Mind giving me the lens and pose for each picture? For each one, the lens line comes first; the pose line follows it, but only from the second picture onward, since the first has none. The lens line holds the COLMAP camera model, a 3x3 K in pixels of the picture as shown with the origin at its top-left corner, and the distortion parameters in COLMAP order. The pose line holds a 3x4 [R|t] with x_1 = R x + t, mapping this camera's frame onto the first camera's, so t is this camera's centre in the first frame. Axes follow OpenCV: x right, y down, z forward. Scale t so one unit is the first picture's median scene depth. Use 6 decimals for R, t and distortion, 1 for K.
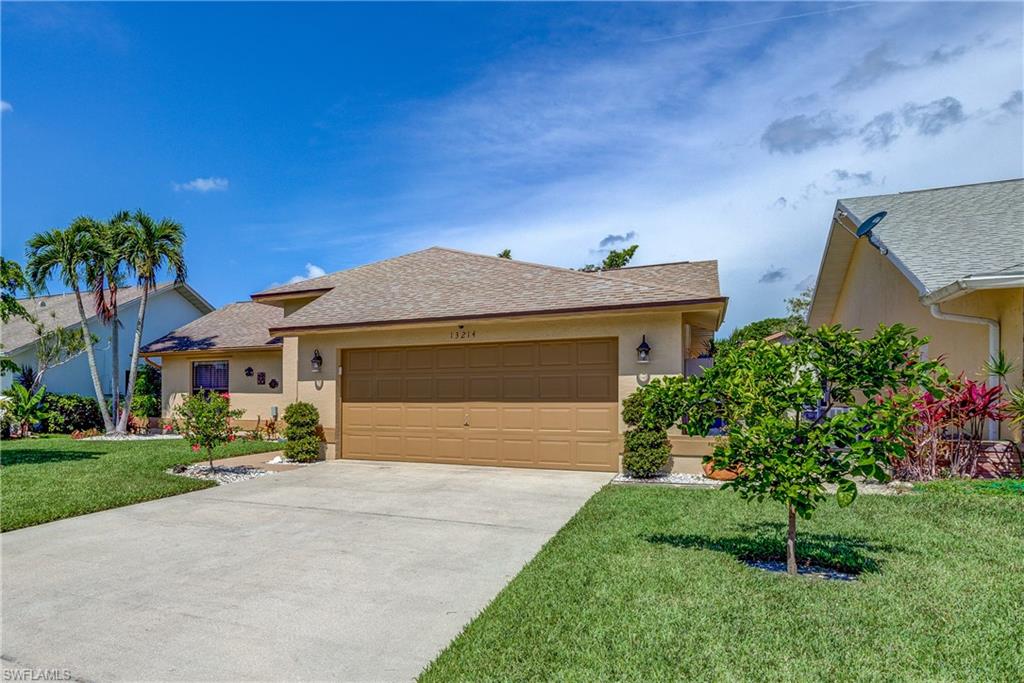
lens RADIAL K [[461.1, 0, 518.4], [0, 461.1, 338.8], [0, 0, 1]] dist [-0.007104, 0.000191]
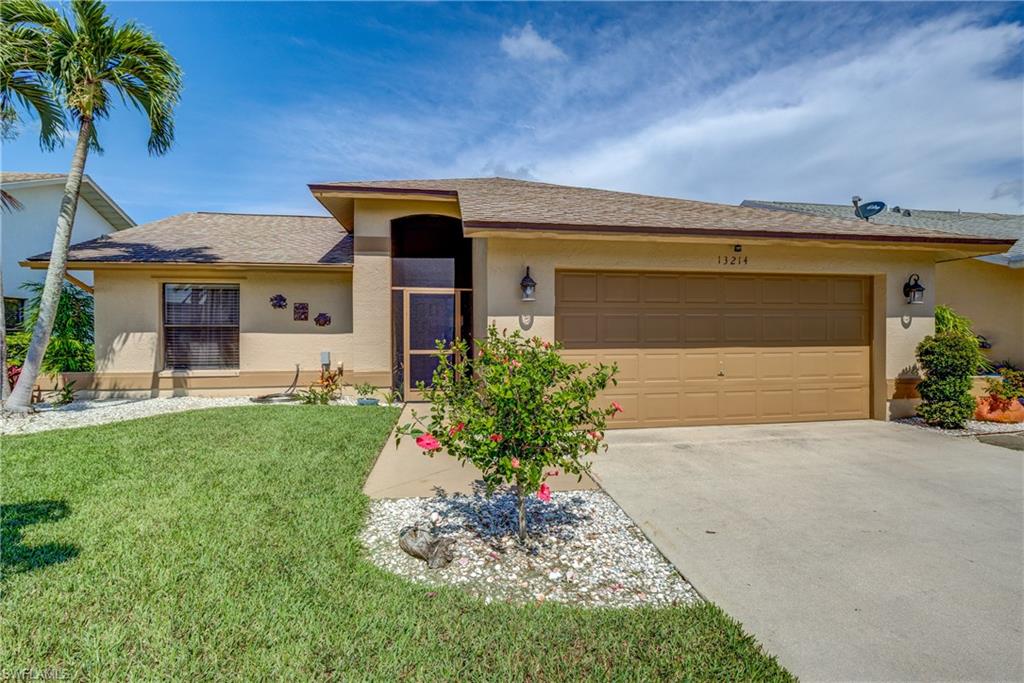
lens RADIAL K [[461.1, 0, 518.4], [0, 461.1, 338.8], [0, 0, 1]] dist [-0.007104, 0.000191]
pose [[0.935108, 0.006143, 0.354310, -0.499489], [-0.047243, 0.993085, 0.107468, 0.038239], [-0.351200, -0.117233, 0.928932, 0.268697]]
